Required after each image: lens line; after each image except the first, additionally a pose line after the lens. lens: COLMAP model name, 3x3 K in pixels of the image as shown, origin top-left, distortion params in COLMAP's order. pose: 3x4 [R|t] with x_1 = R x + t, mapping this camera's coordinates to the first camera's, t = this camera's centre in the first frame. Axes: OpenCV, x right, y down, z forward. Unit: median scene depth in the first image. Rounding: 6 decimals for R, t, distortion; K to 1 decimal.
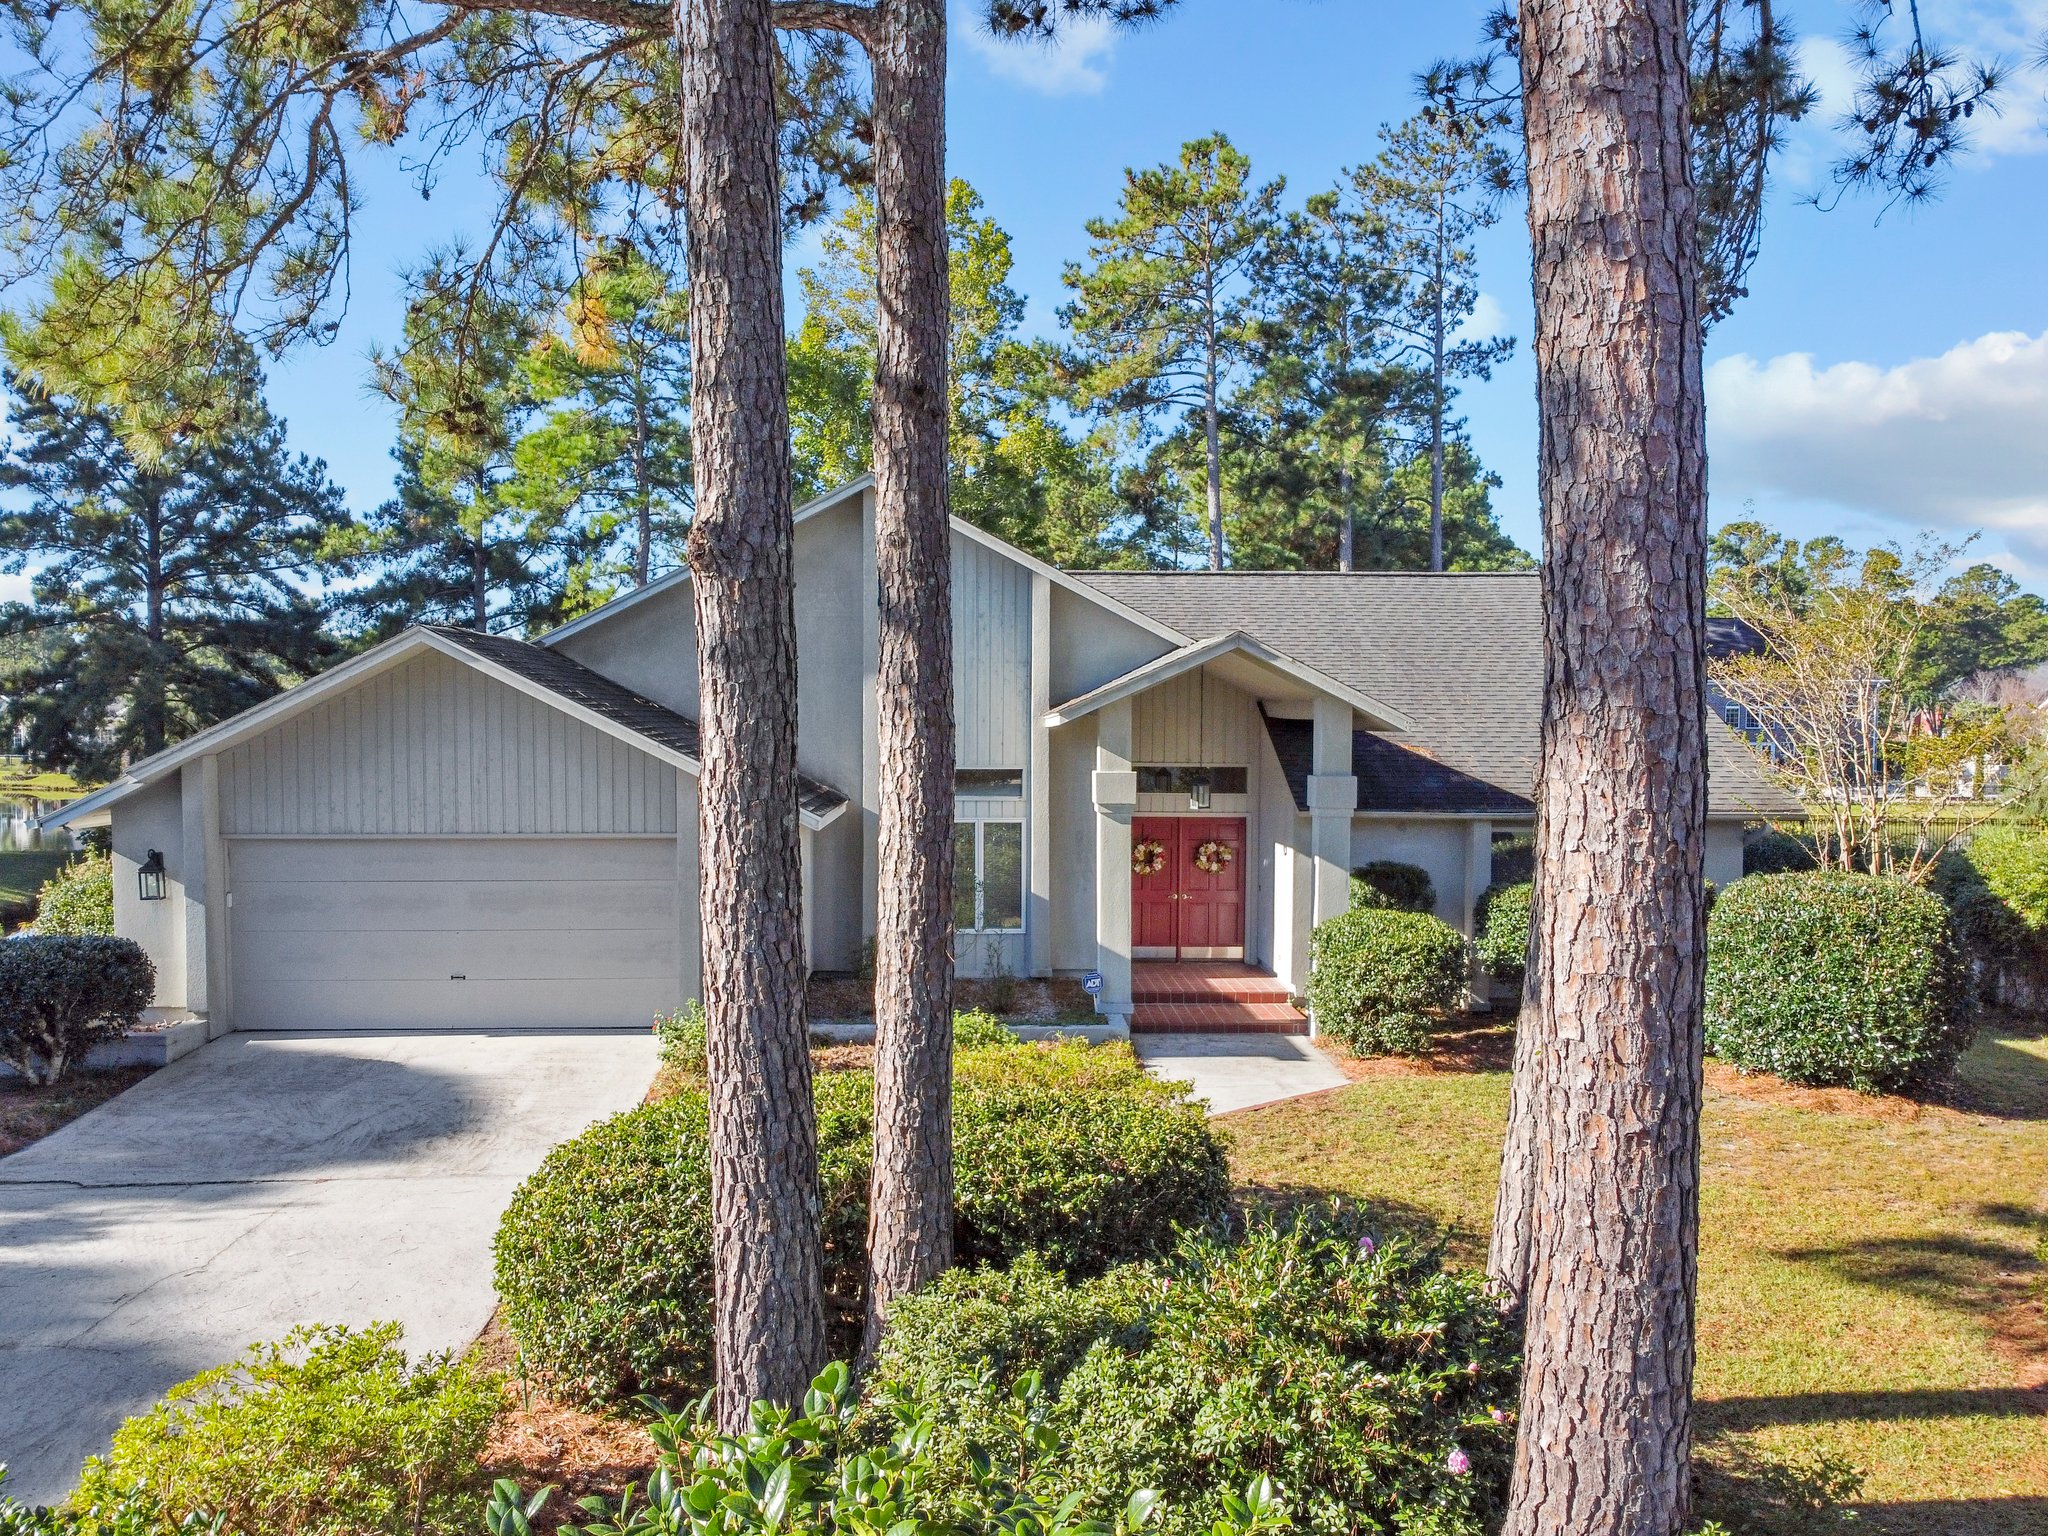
lens RADIAL K [[1457.8, 0, 1024.0], [0, 1457.8, 768.0], [0, 0, 1]] dist [0.003781, -0.000837]
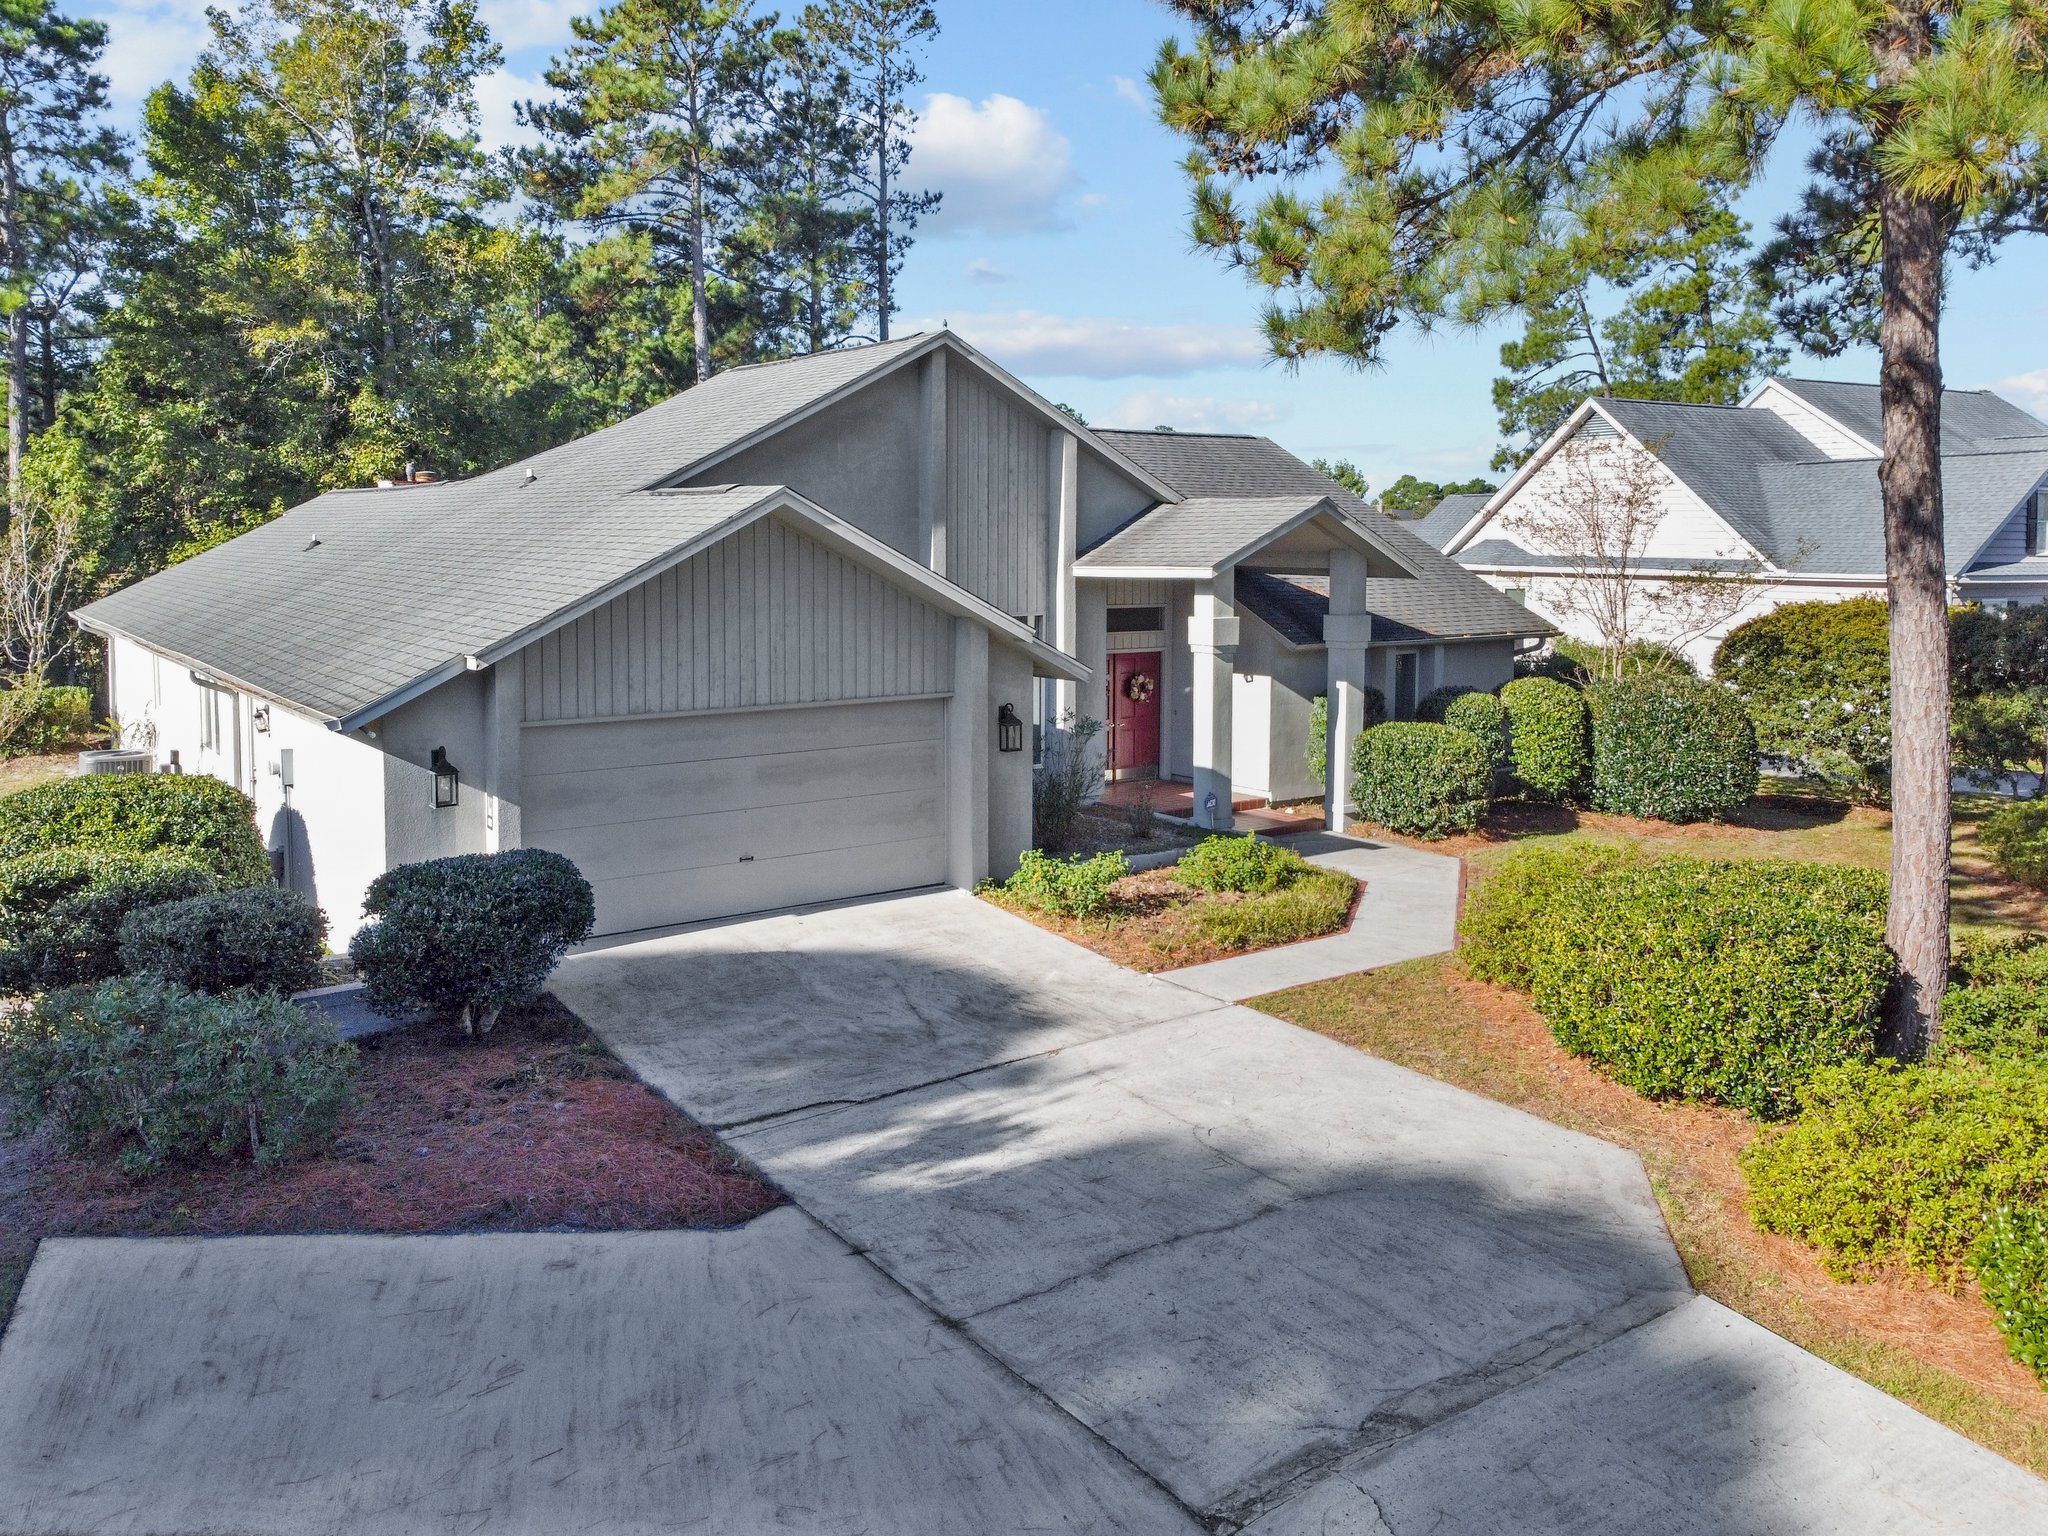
lens RADIAL K [[1457.8, 0, 1024.0], [0, 1457.8, 768.0], [0, 0, 1]] dist [0.003781, -0.000837]
pose [[0.835871, -0.080621, 0.542973, -0.751548], [0.014303, 0.992019, 0.125278, -0.029420], [-0.548739, -0.096950, 0.830353, 0.133528]]
